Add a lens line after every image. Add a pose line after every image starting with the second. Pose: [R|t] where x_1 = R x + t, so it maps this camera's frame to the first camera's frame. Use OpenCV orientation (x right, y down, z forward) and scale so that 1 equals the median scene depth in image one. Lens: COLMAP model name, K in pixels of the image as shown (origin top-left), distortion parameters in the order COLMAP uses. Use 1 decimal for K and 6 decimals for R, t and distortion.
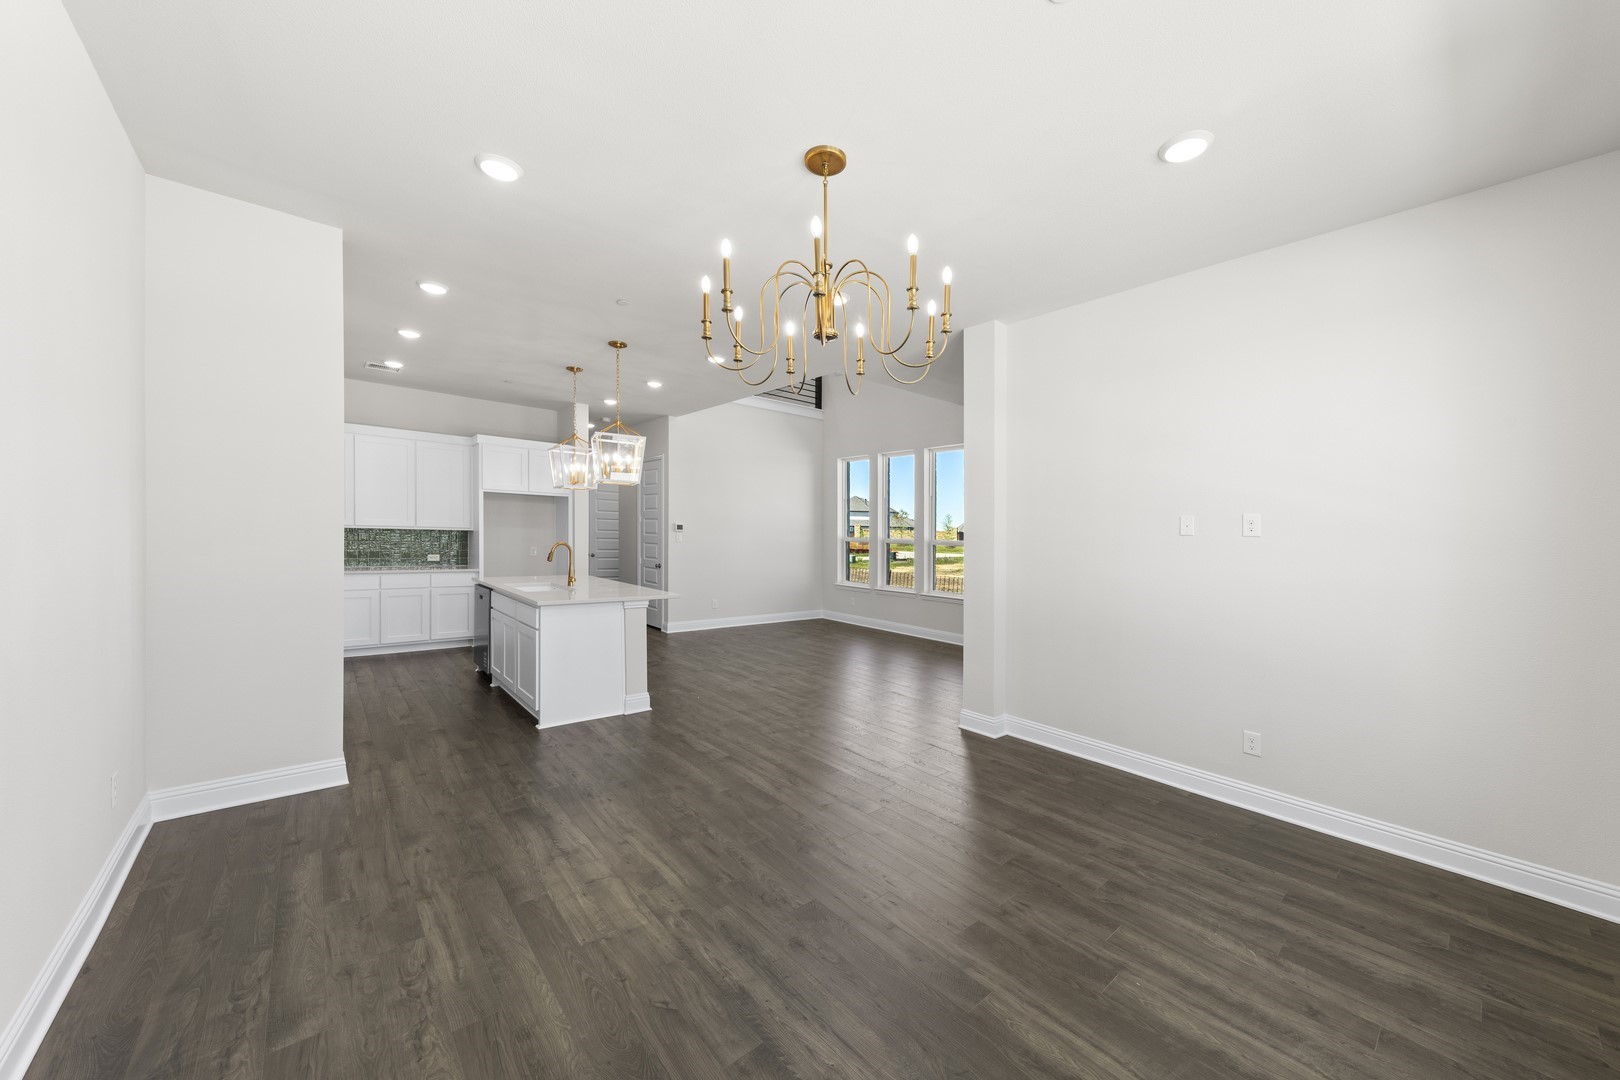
lens RADIAL K [[554.8, 0, 810.0], [0, 554.8, 540.0], [0, 0, 1]] dist [-0.000010, -0.000070]
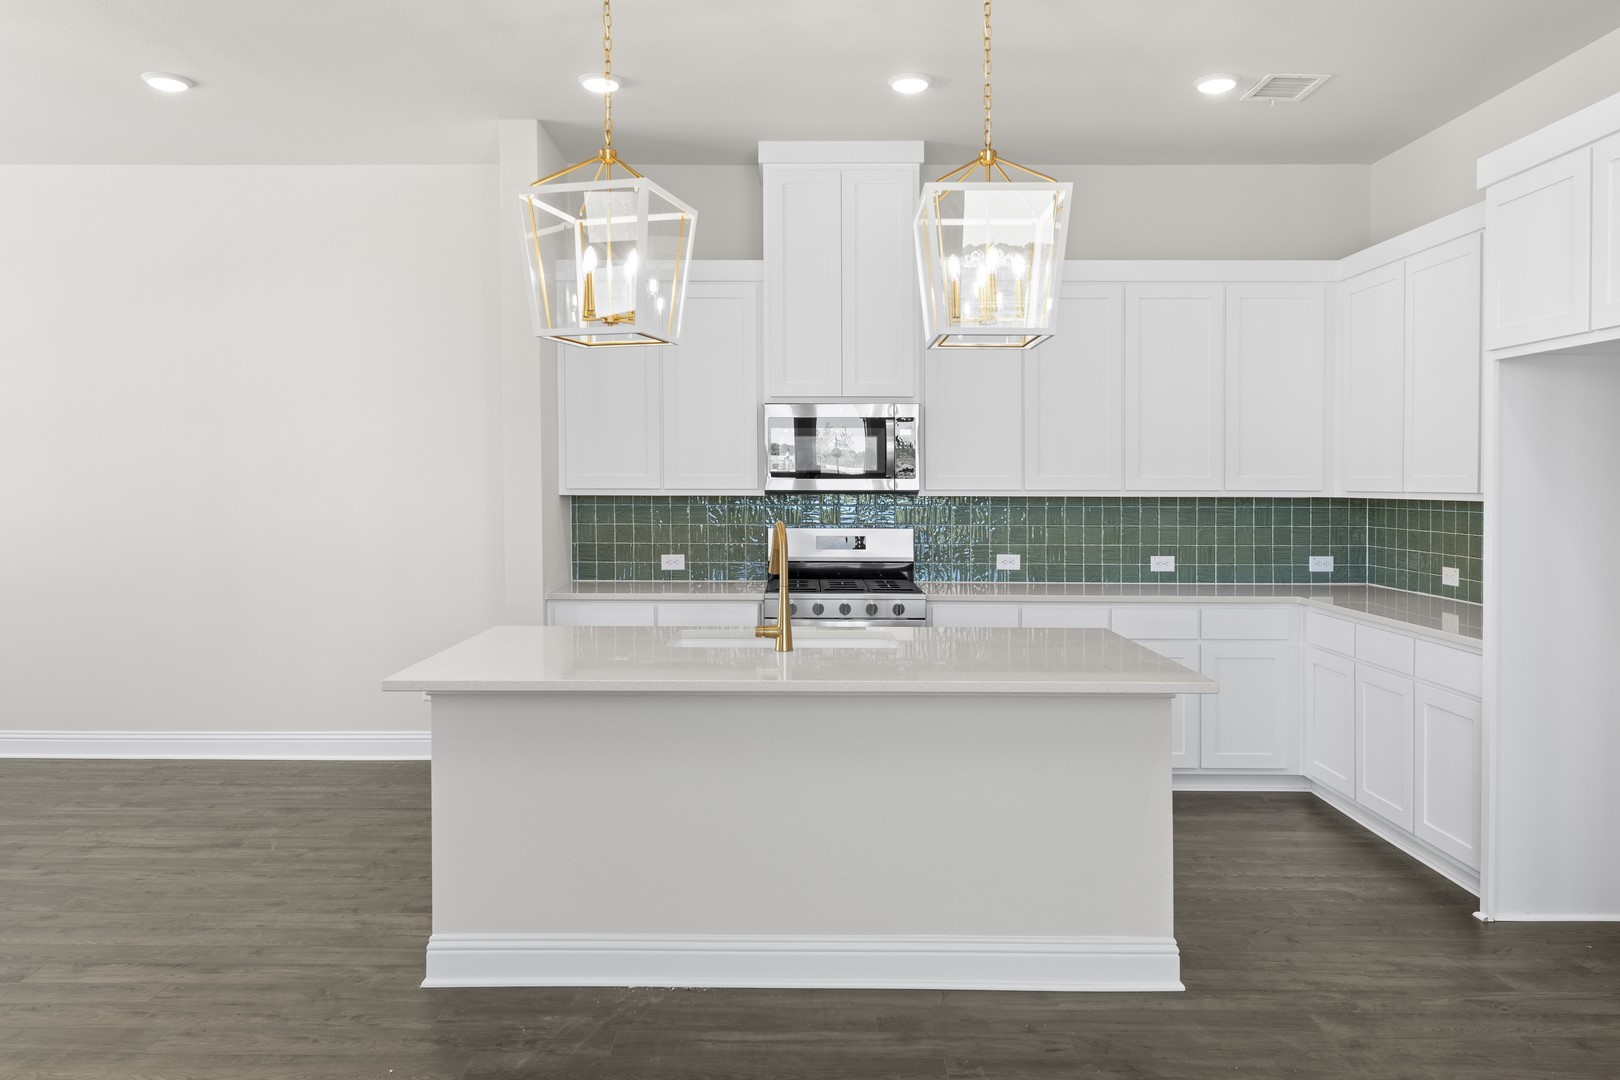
lens RADIAL K [[1104.0, 0, 771.0], [0, 1104.0, 530.9], [0, 0, 1]] dist [0.000543, -0.005297]
pose [[-0.645373, 0.013767, -0.763743, 0.075073], [-0.027697, 0.998758, 0.041407, -0.015136], [0.763365, 0.047876, -0.644191, 1.105406]]
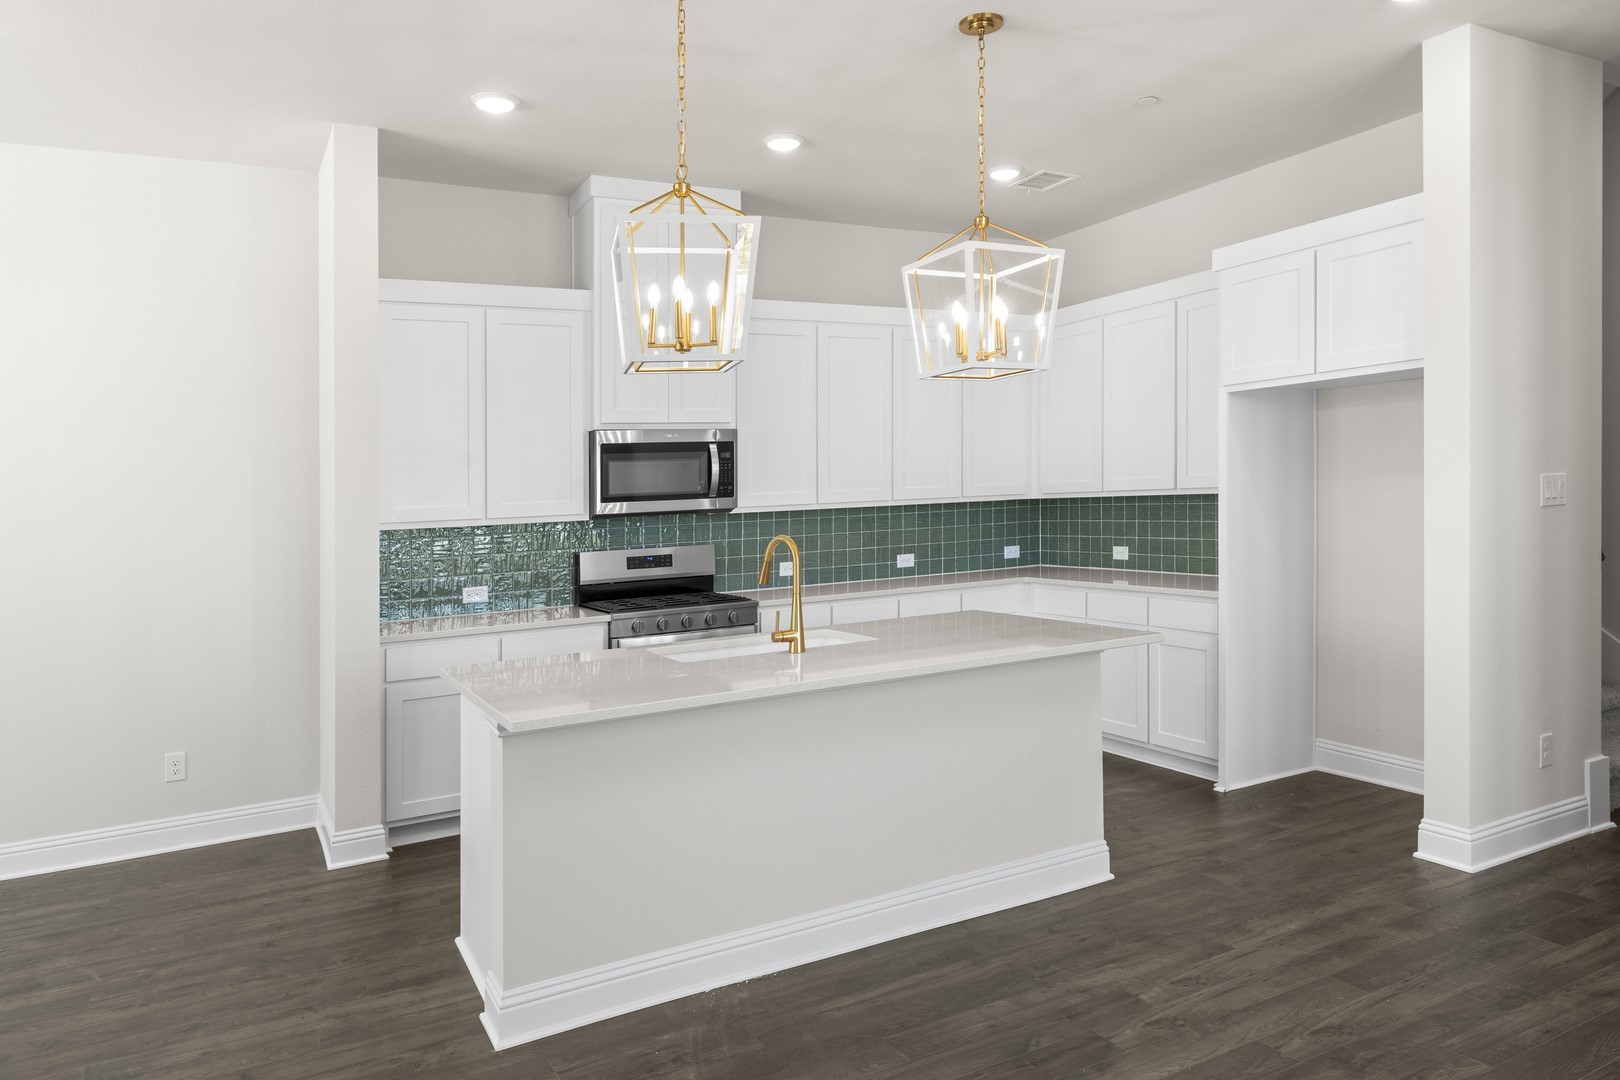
lens RADIAL K [[1058.3, 0, 810.0], [0, 1058.3, 540.0], [0, 0, 1]] dist [-0.000353, -0.002249]
pose [[-0.198125, 0.030193, -0.979712, 0.213847], [0.021641, 0.999417, 0.026424, -0.009447], [0.979938, -0.015967, -0.198663, 0.882655]]
